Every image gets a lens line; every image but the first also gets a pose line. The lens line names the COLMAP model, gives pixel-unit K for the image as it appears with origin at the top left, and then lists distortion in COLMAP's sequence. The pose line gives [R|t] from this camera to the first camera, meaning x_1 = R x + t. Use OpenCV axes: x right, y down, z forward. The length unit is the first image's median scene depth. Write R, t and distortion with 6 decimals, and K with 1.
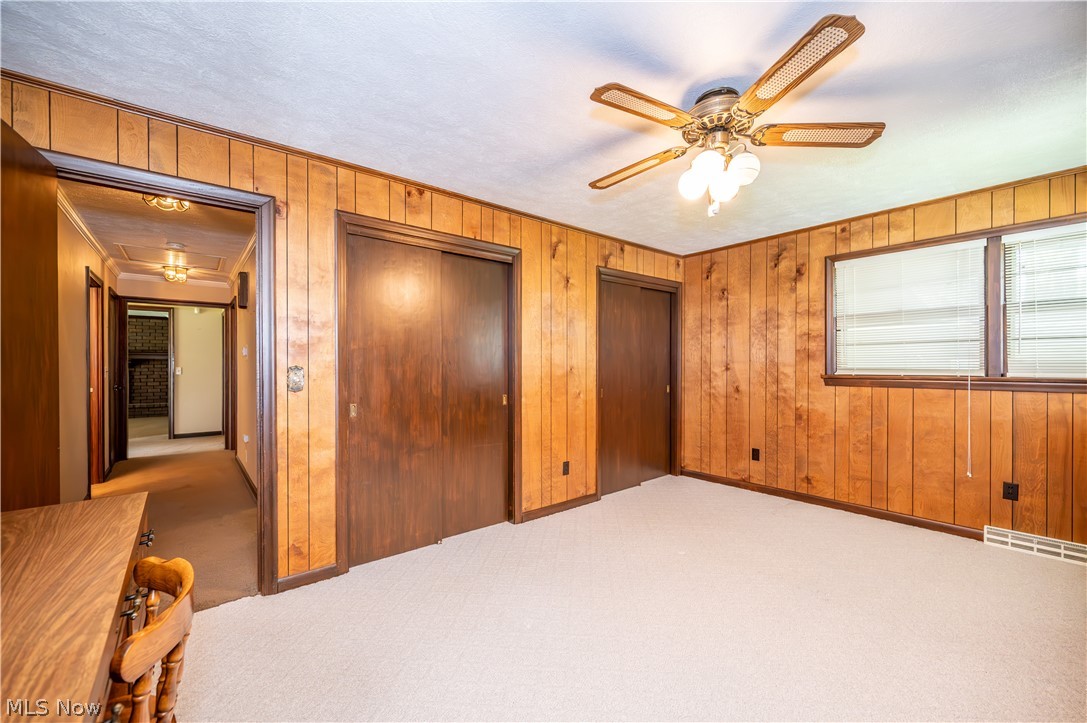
lens RADIAL K [[437.7, 0, 547.2], [0, 437.7, 364.5], [0, 0, 1]] dist [0.000138, 0.000300]
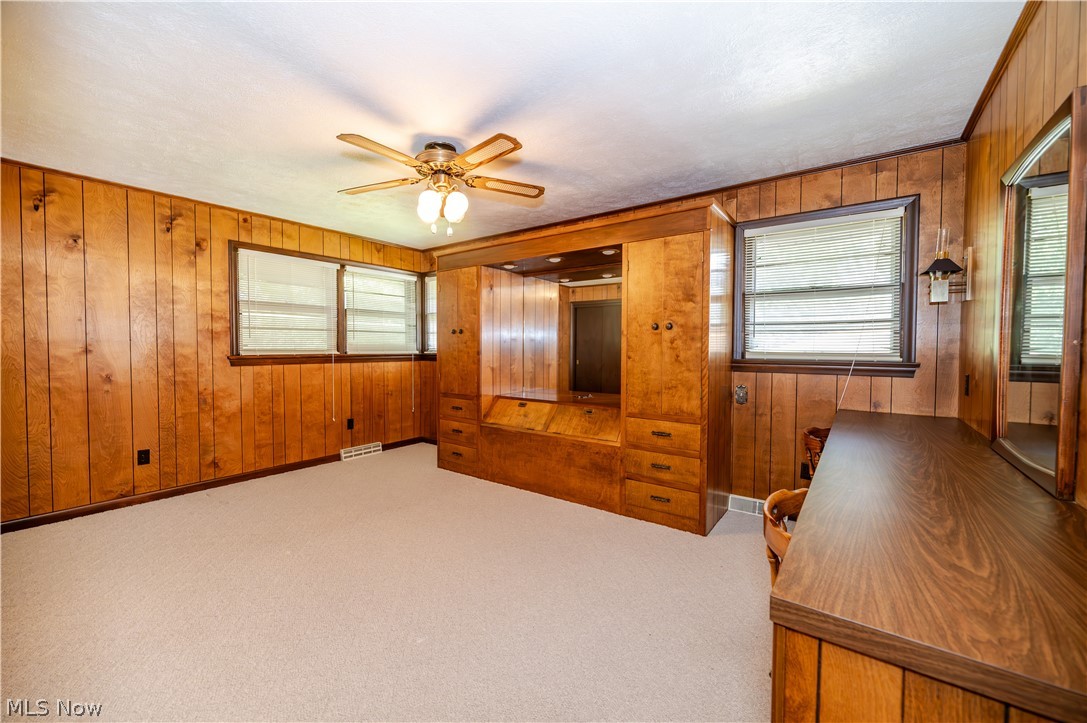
lens RADIAL K [[426.0, 0, 541.2], [0, 426.0, 355.2], [0, 0, 1]] dist [0.000241, -0.000026]
pose [[-0.229691, -0.015956, 0.973133, -0.501980], [-0.001378, 0.999870, 0.016070, 0.005460], [-0.973263, 0.002350, -0.229683, 0.523003]]
